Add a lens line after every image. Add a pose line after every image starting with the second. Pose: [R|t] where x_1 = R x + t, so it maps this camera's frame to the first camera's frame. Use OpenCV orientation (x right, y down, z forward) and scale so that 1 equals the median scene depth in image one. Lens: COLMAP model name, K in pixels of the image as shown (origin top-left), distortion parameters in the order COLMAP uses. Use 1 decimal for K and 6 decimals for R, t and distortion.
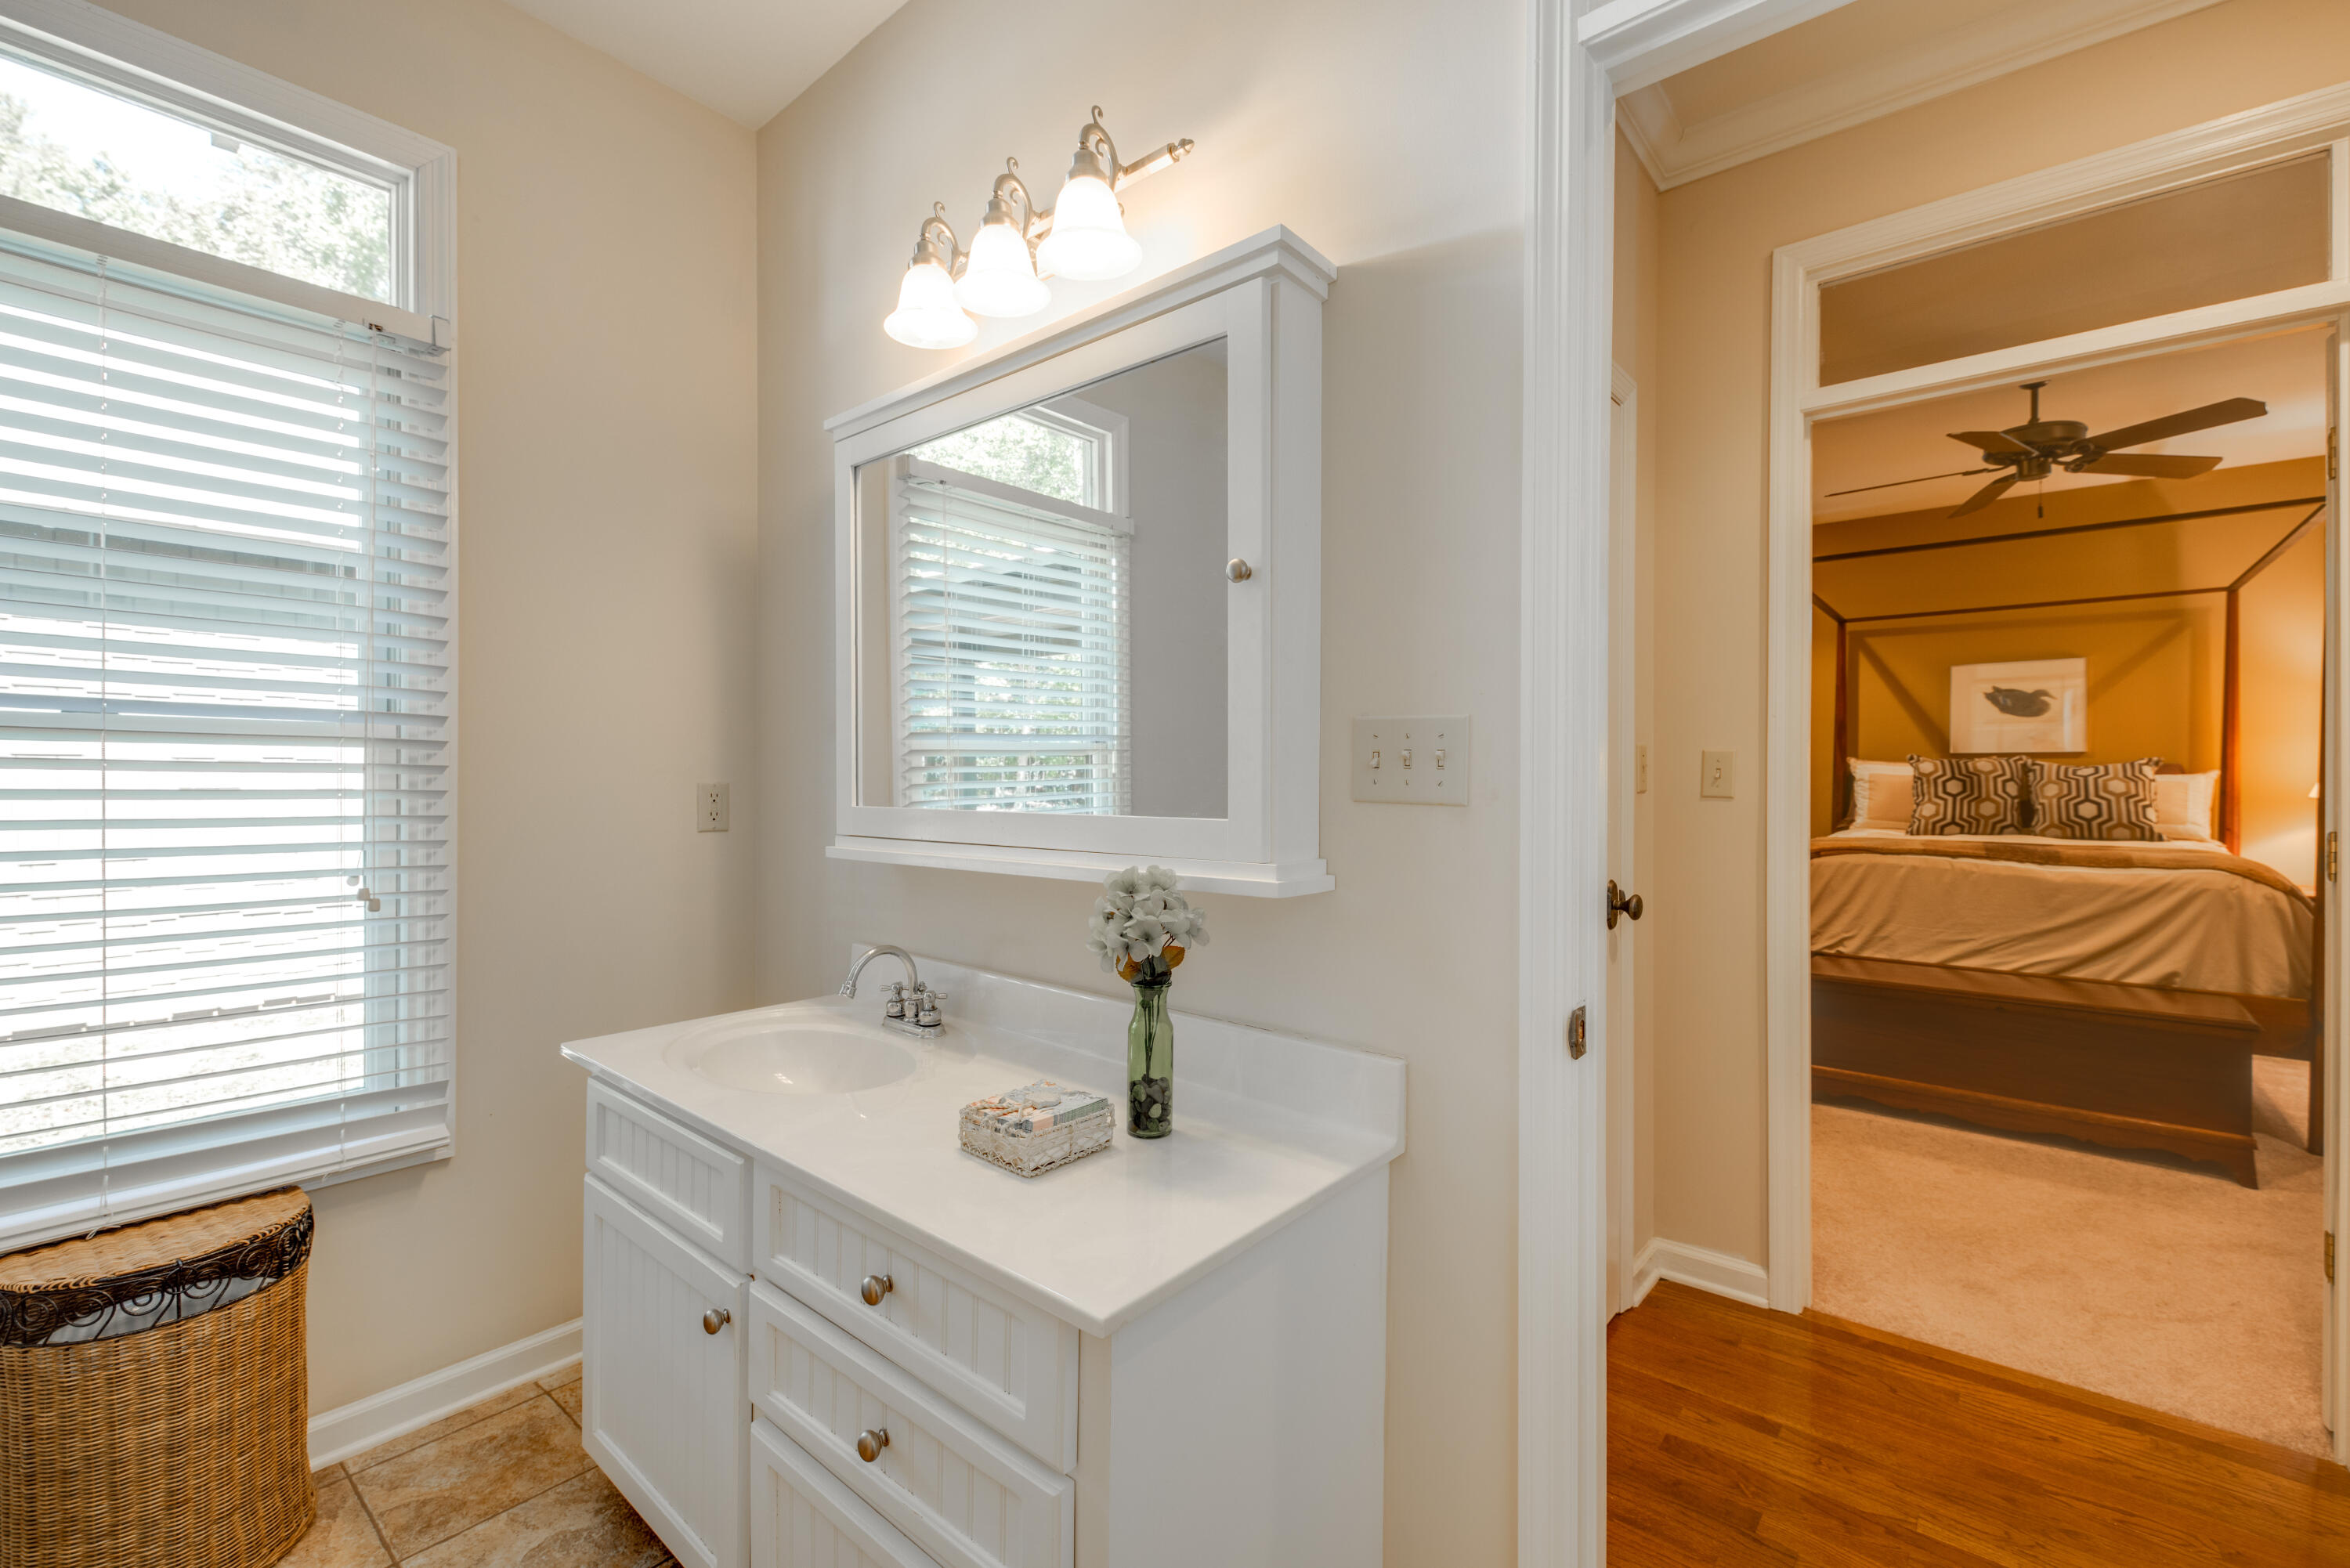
lens RADIAL K [[1016.4, 0, 1071.6], [0, 1016.4, 779.5], [0, 0, 1]] dist [0.002485, 0.000610]
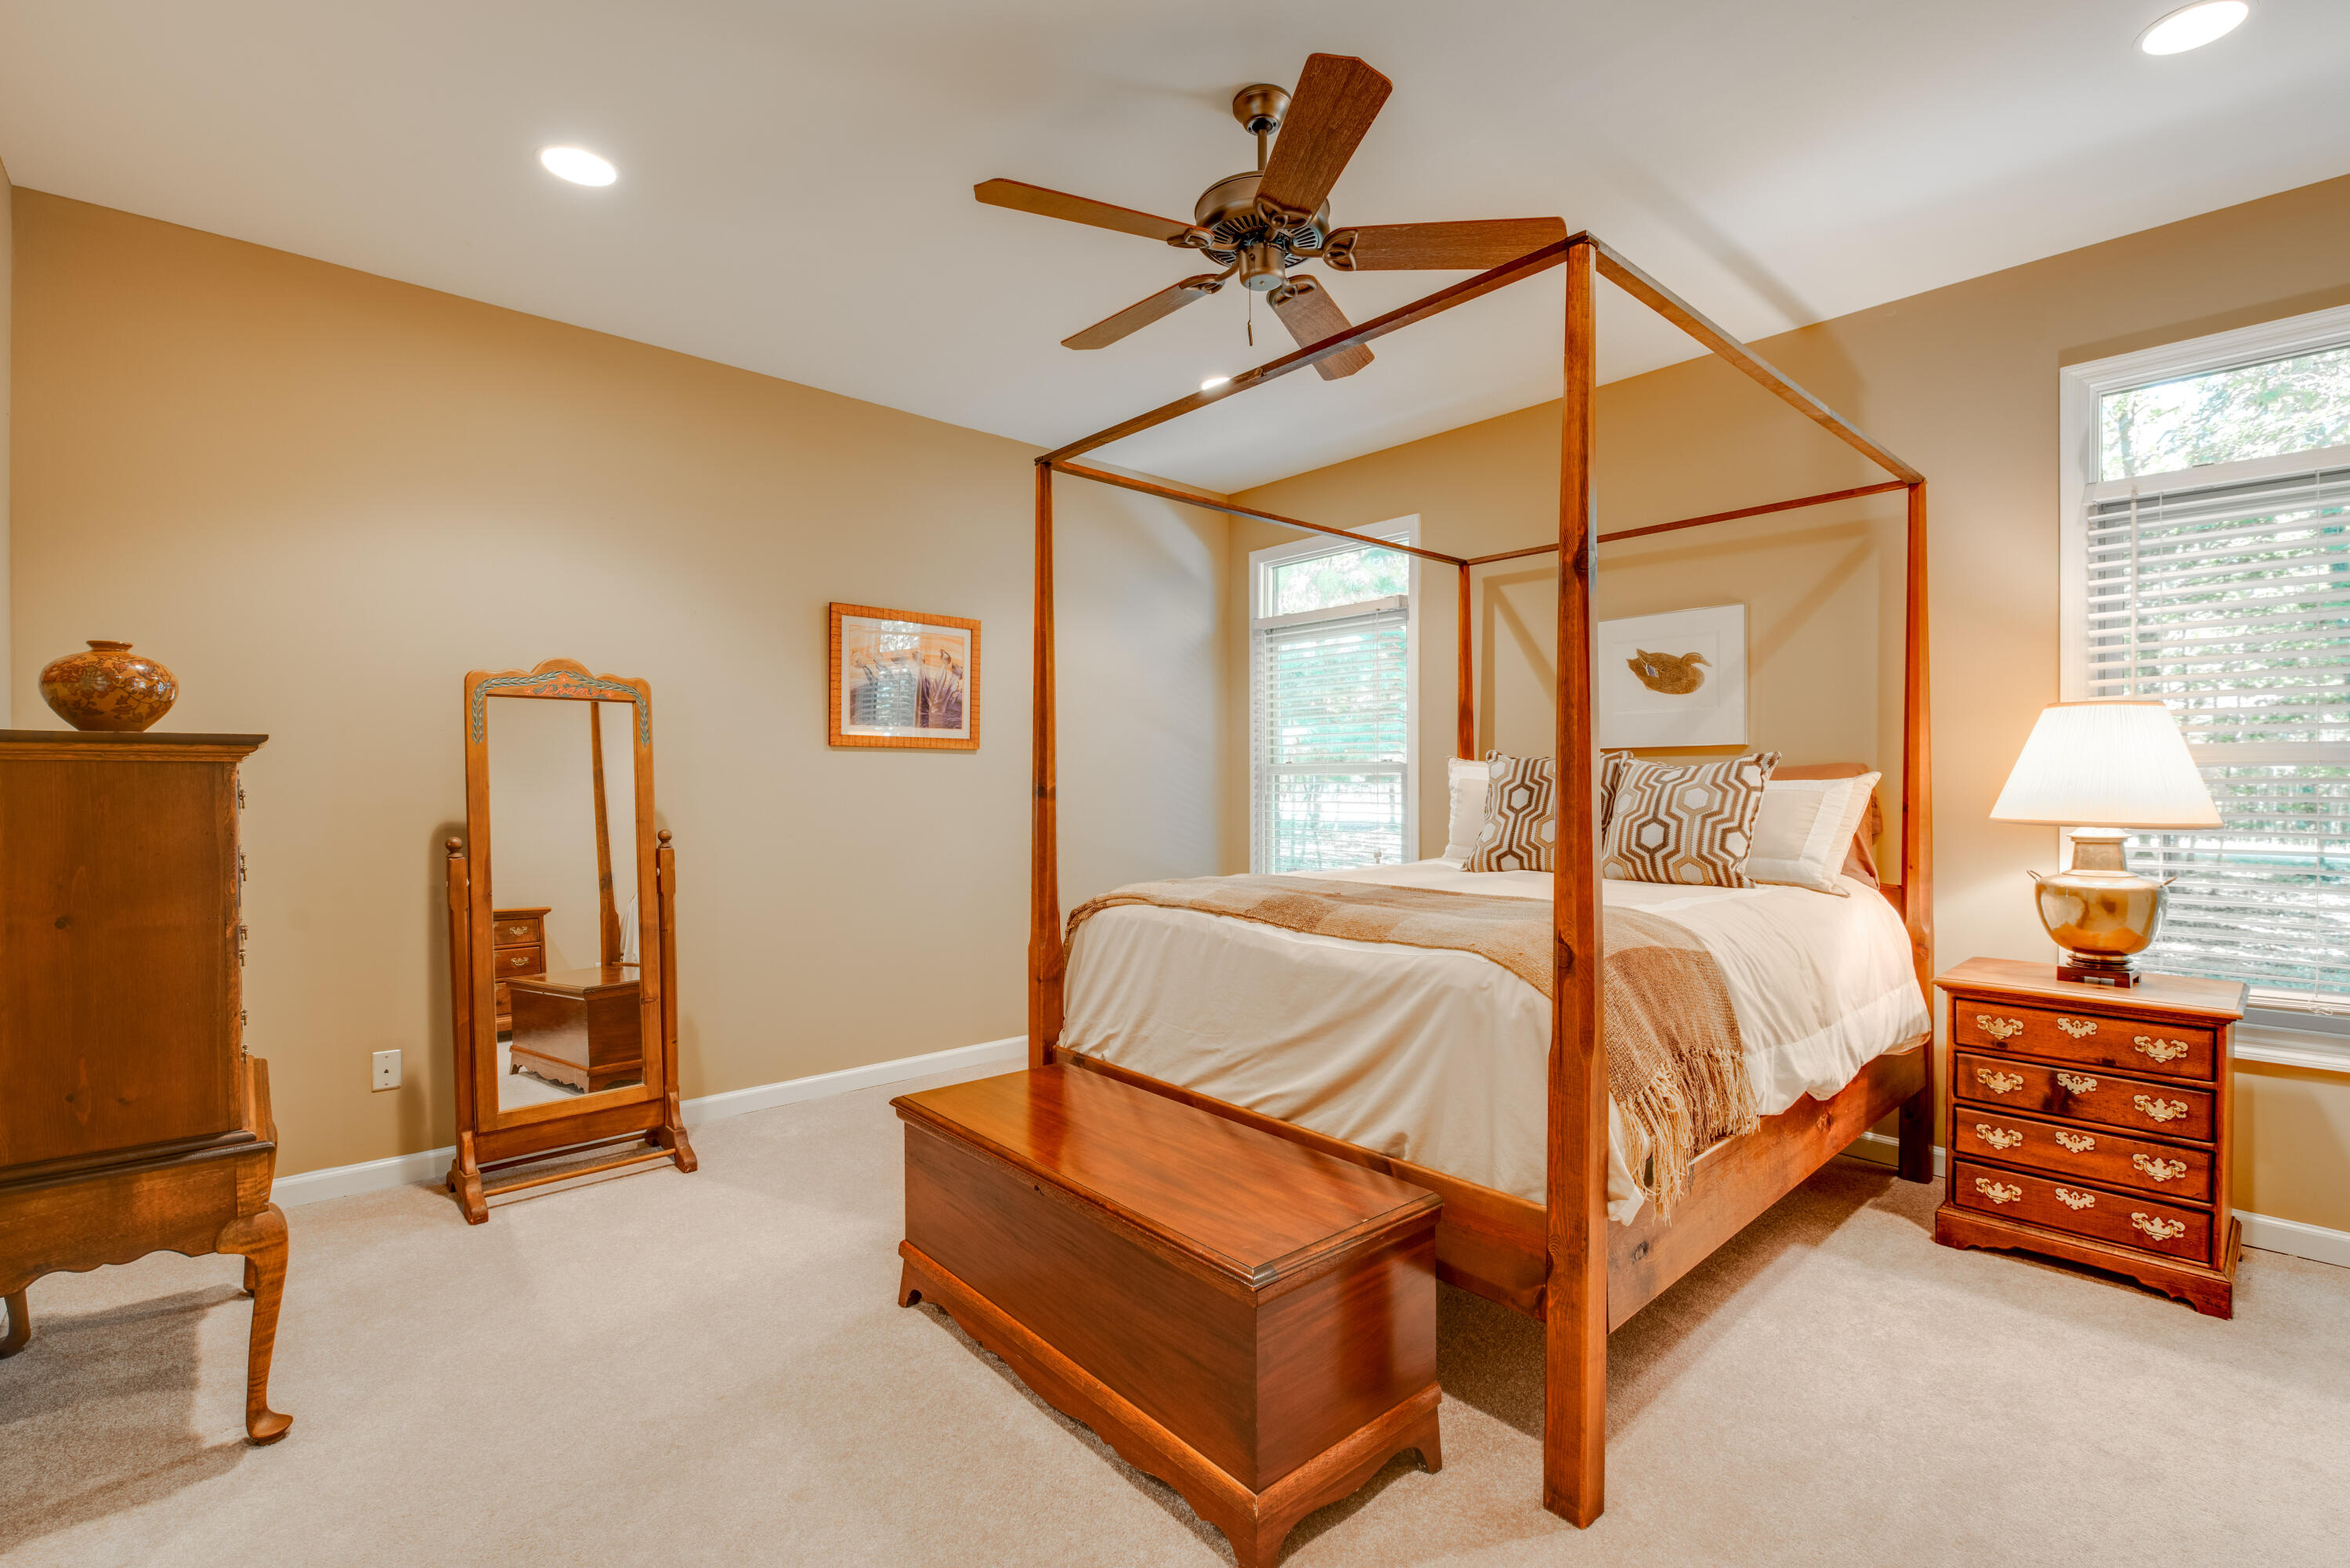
lens RADIAL K [[1016.4, 0, 1175.9], [0, 1016.4, 787.9], [0, 0, 1]] dist [0.002485, 0.000610]
pose [[0.990589, -0.000462, -0.136871, 0.787573], [0.000616, 0.999999, 0.001088, -0.000846], [0.136870, -0.001162, 0.990588, 0.328089]]
